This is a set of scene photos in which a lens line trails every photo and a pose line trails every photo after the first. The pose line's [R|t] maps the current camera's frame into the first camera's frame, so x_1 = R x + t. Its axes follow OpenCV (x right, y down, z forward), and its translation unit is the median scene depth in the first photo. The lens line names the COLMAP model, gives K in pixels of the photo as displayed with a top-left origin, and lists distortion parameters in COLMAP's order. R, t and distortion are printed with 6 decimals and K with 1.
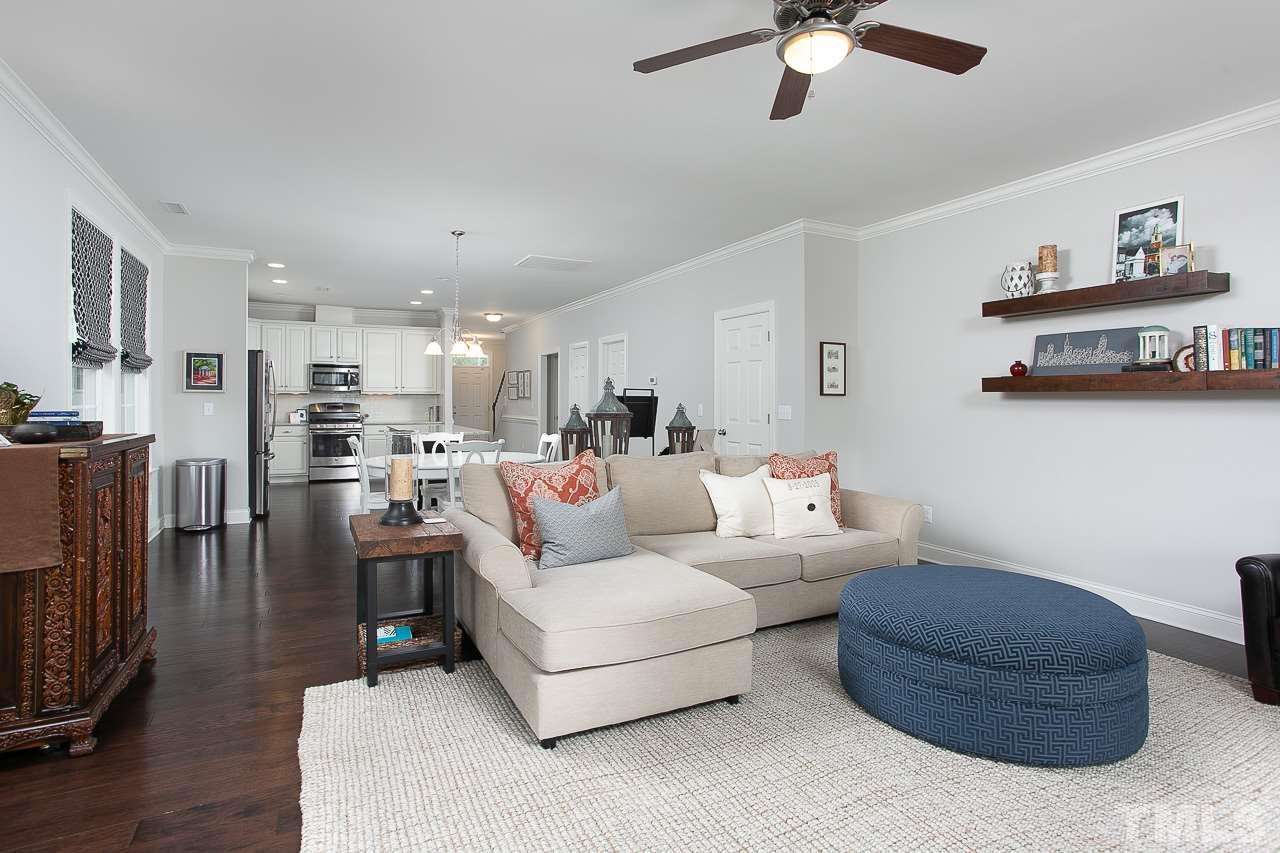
lens RADIAL K [[631.1, 0, 630.8], [0, 631.1, 405.2], [0, 0, 1]] dist [-0.063321, 0.036455]
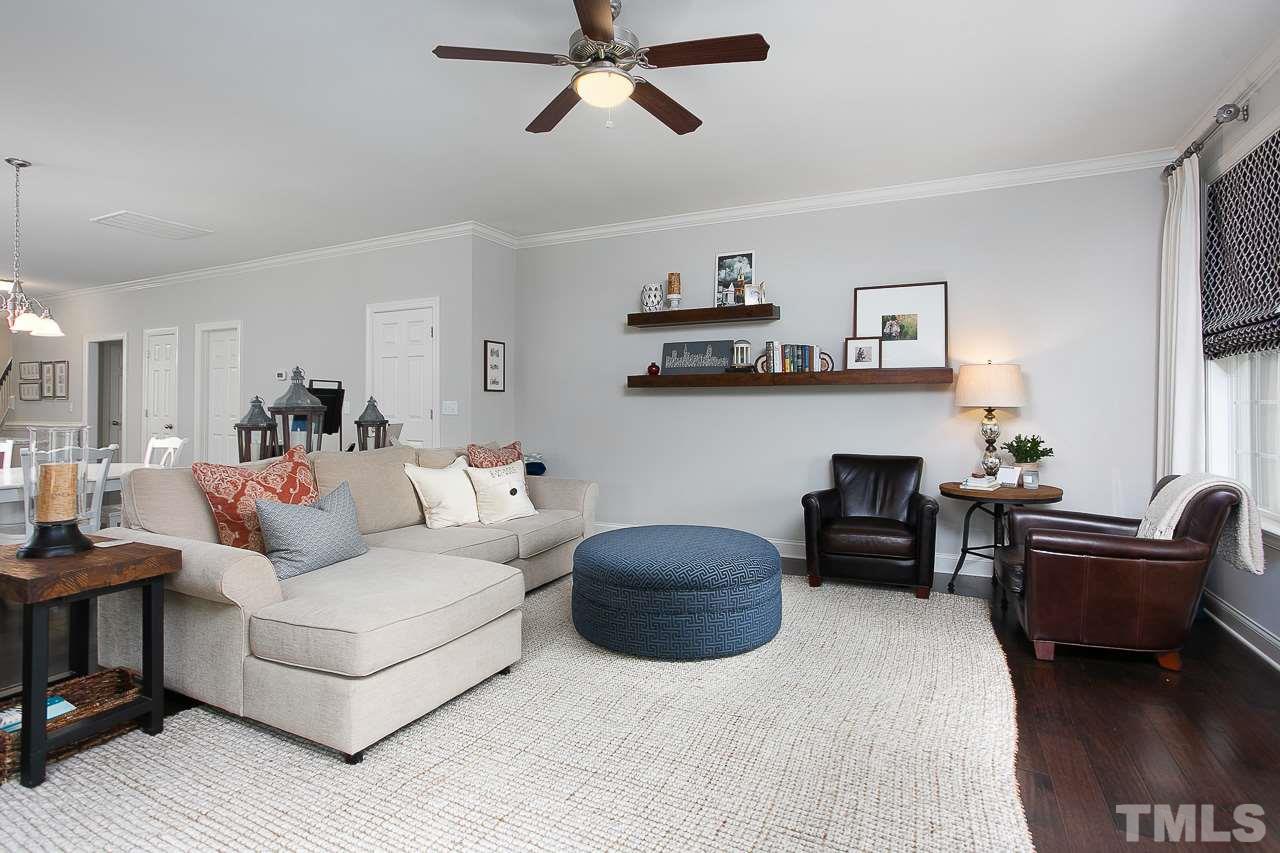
lens RADIAL K [[631.1, 0, 630.8], [0, 631.1, 405.2], [0, 0, 1]] dist [-0.063321, 0.036455]
pose [[0.796309, -0.006345, 0.604856, -0.199017], [0.009951, 0.999947, -0.002612, 0.018712], [-0.604808, 0.008100, 0.796330, 0.017628]]
